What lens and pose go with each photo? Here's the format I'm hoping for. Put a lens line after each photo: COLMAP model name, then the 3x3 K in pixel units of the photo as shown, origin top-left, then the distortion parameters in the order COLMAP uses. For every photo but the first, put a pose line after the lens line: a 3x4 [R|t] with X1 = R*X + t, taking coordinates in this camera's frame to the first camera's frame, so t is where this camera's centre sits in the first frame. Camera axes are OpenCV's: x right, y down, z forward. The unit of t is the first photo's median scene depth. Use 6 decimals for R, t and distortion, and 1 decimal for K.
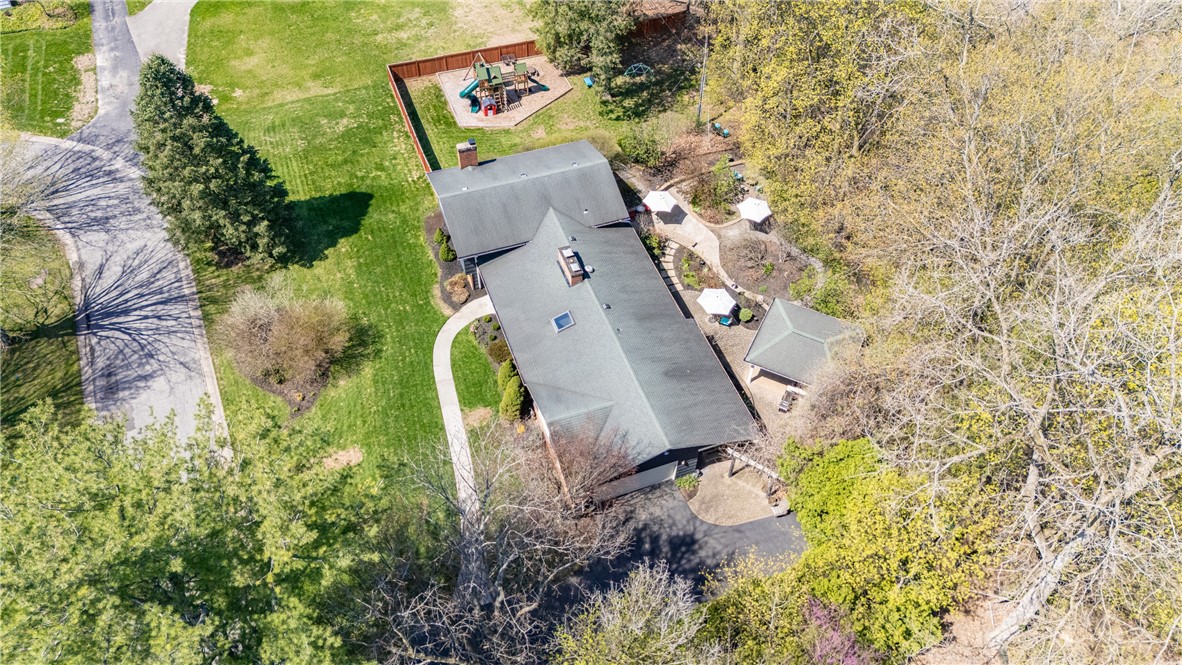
lens RADIAL K [[868.4, 0, 591.0], [0, 868.4, 332.5], [0, 0, 1]] dist [0.069640, -0.049450]
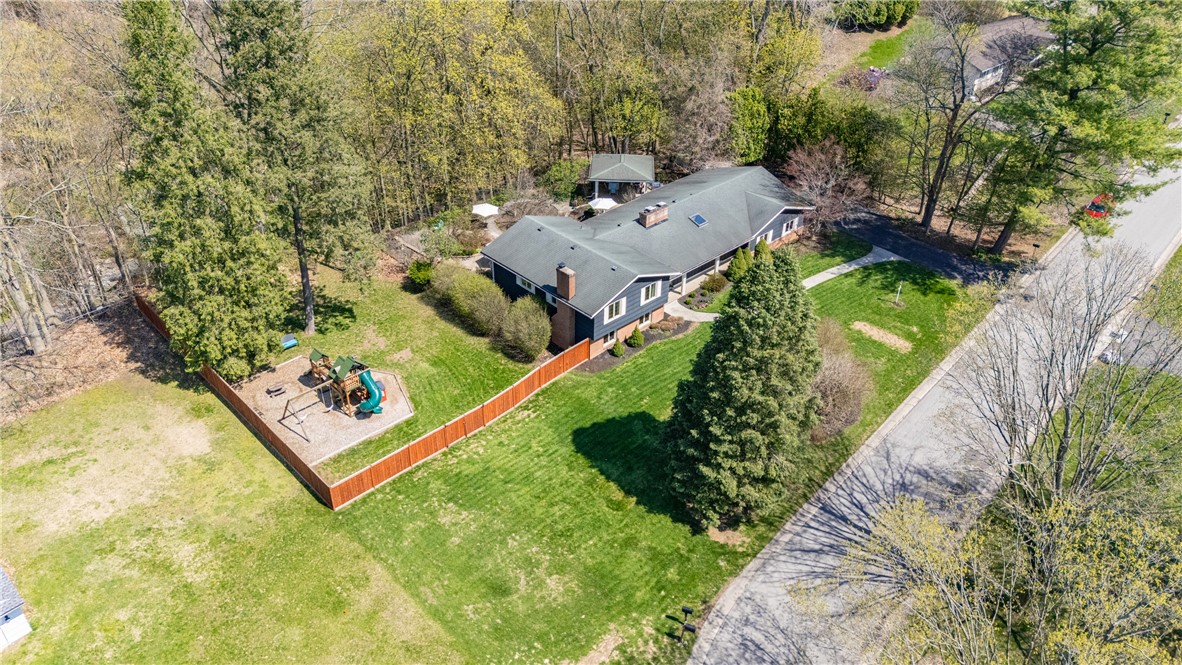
lens RADIAL K [[868.4, 0, 591.0], [0, 868.4, 332.5], [0, 0, 1]] dist [0.069640, -0.049450]
pose [[-0.395251, -0.529076, 0.750903, -0.818991], [0.691179, 0.367126, 0.622487, -0.689664], [-0.605019, 0.765047, 0.220579, 0.741729]]
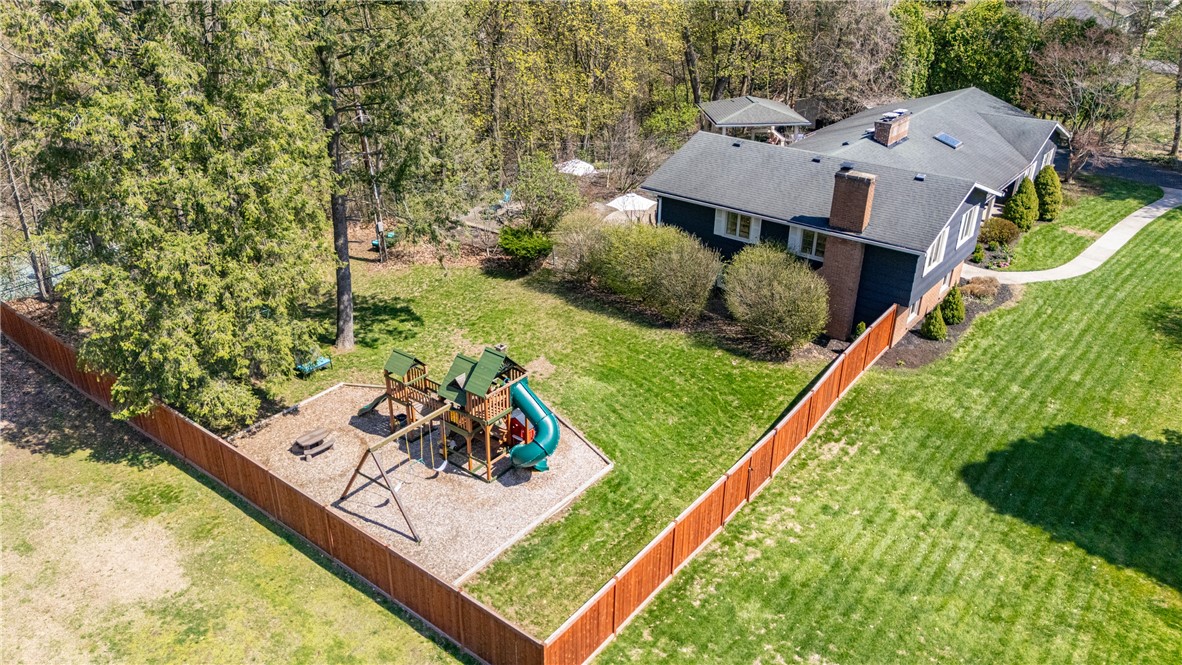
lens RADIAL K [[868.4, 0, 591.0], [0, 868.4, 332.5], [0, 0, 1]] dist [0.069640, -0.049450]
pose [[-0.520024, -0.403548, 0.752811, -0.437632], [0.642990, 0.395220, 0.656022, -0.554010], [-0.562262, 0.825197, 0.053953, 1.022556]]
